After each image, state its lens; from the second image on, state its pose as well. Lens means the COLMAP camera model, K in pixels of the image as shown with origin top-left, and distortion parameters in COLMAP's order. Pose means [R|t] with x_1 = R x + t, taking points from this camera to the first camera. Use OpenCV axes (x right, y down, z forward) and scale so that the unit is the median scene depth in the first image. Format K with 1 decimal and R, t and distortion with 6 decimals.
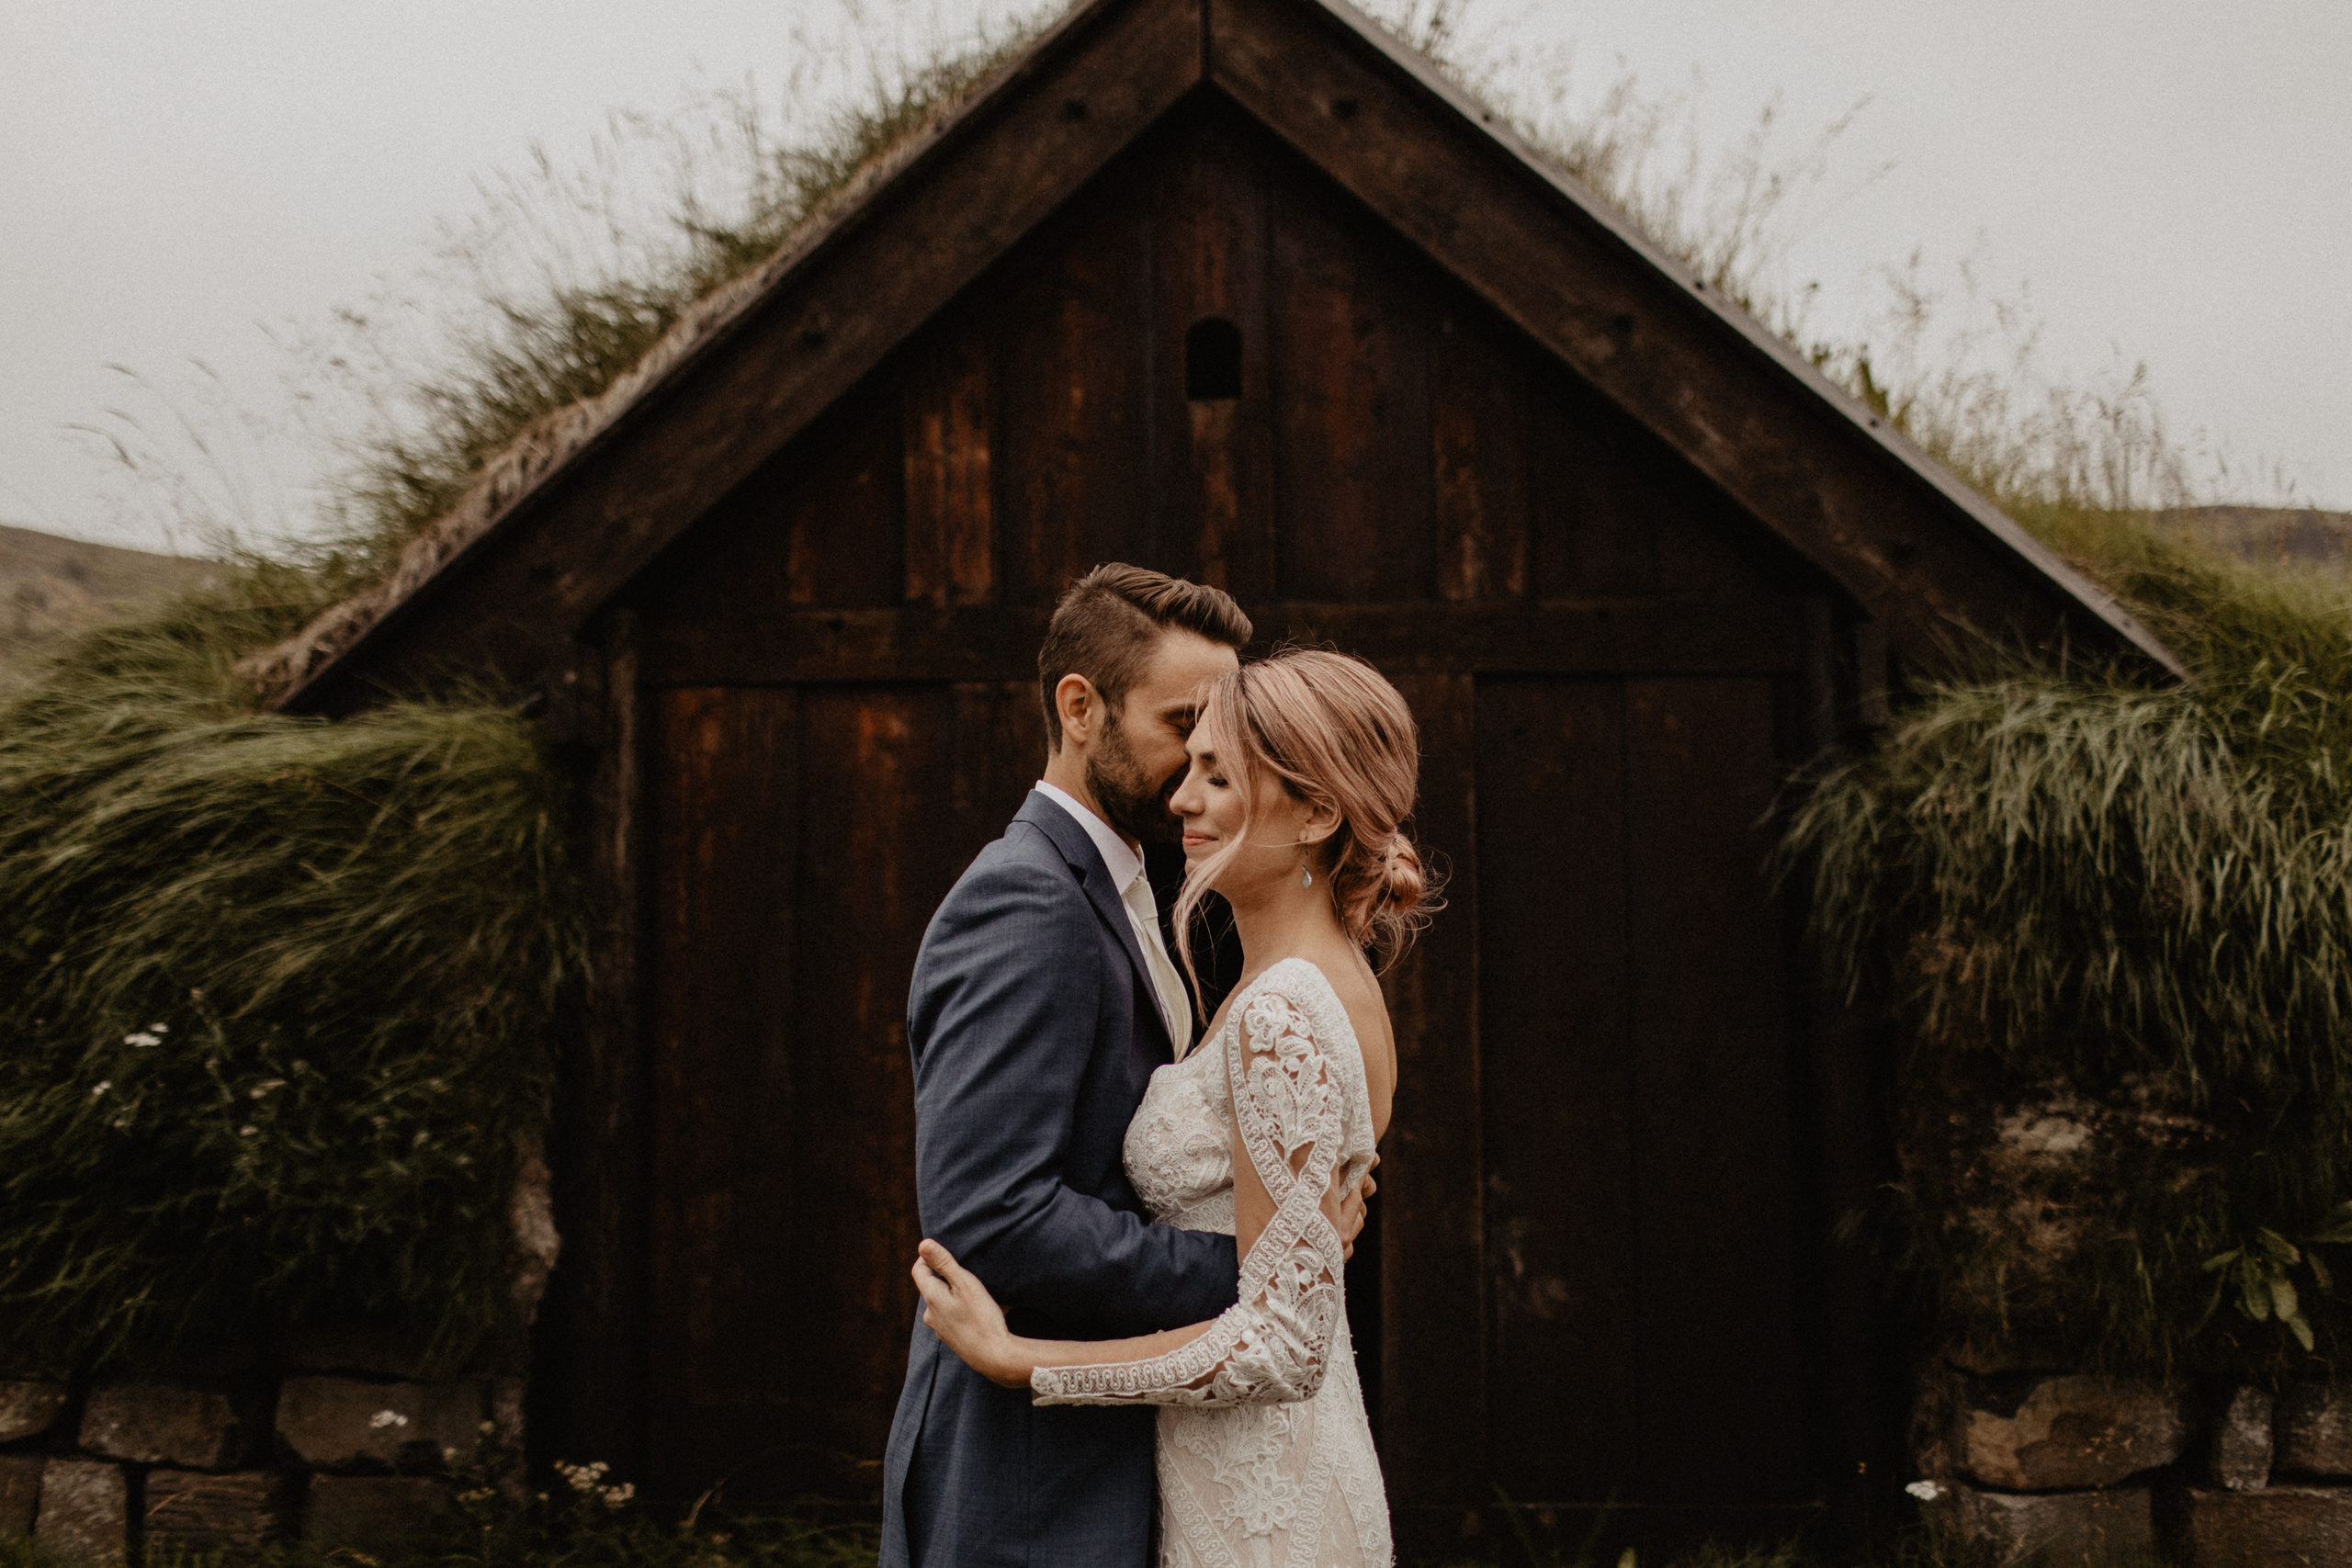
lens RADIAL K [[2314.4, 0, 1176.0], [0, 2314.4, 784.0], [0, 0, 1]] dist [0.000821, -0.003487]
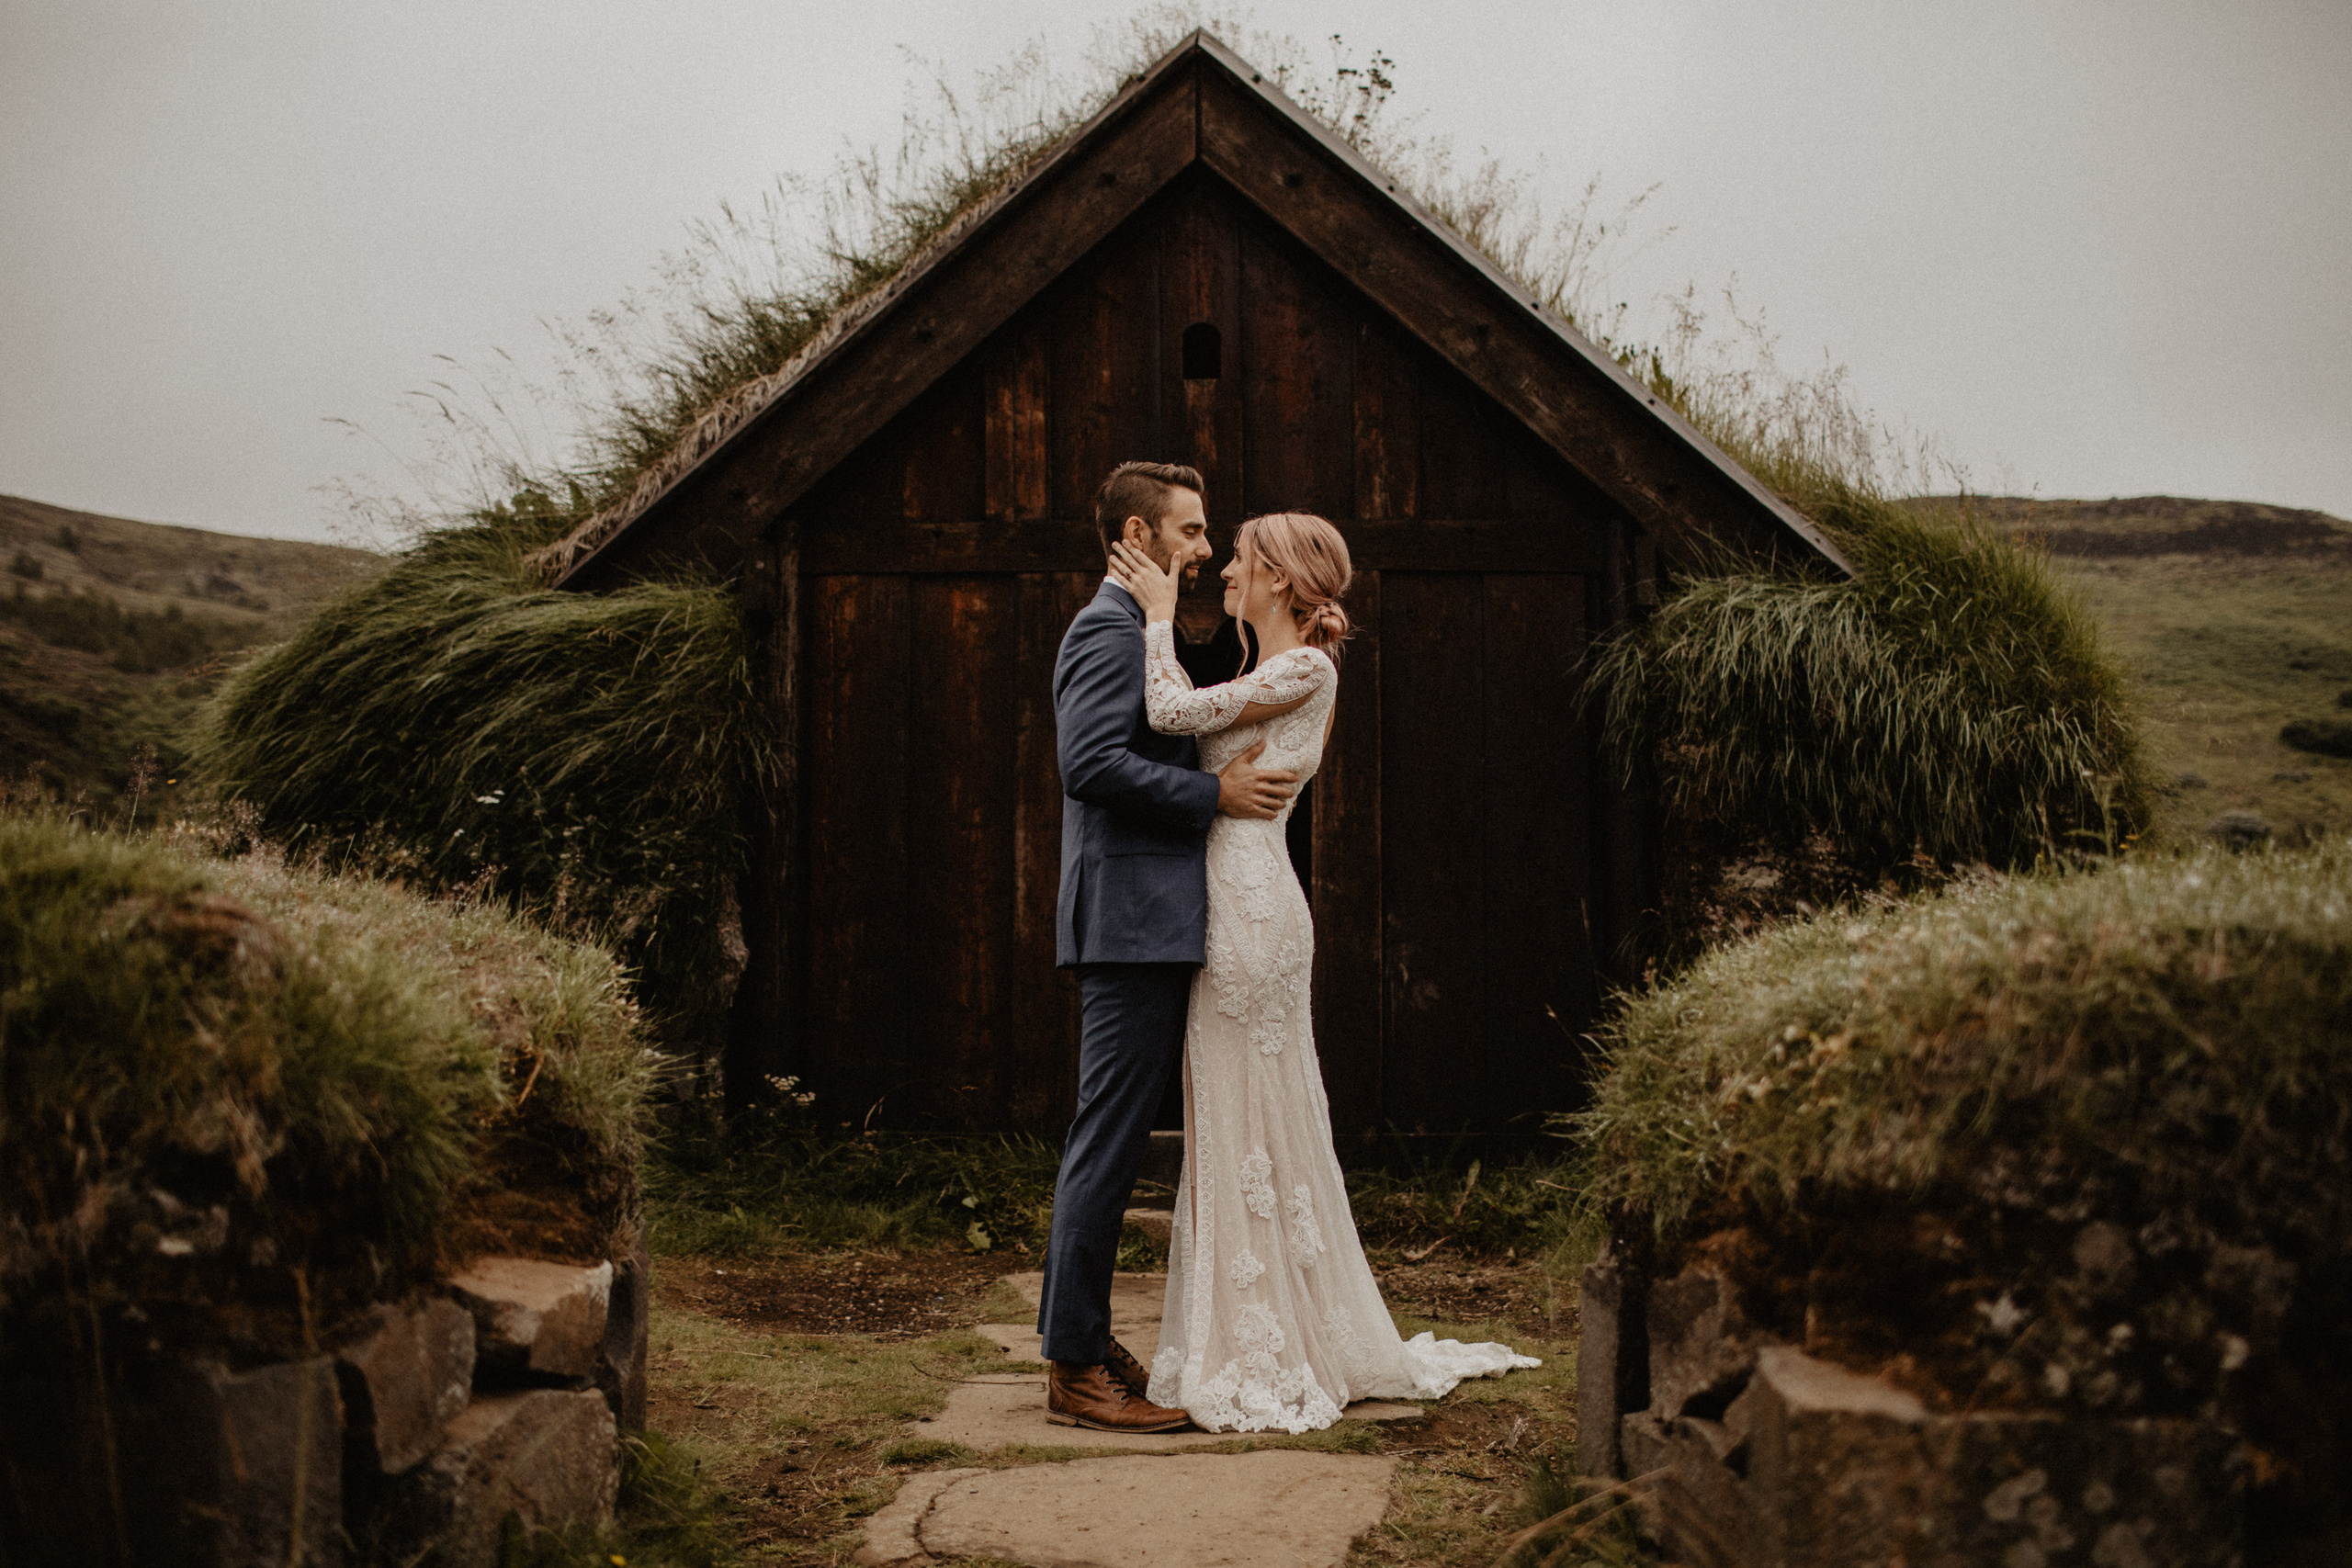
lens RADIAL K [[2358.4, 0, 1176.0], [0, 2358.4, 784.0], [0, 0, 1]] dist [-0.101468, 0.003251]
pose [[0.999836, 0.008342, 0.016083, -0.021299], [-0.008462, 0.999937, 0.007382, 0.076092], [-0.016020, -0.007517, 0.999843, -0.469991]]
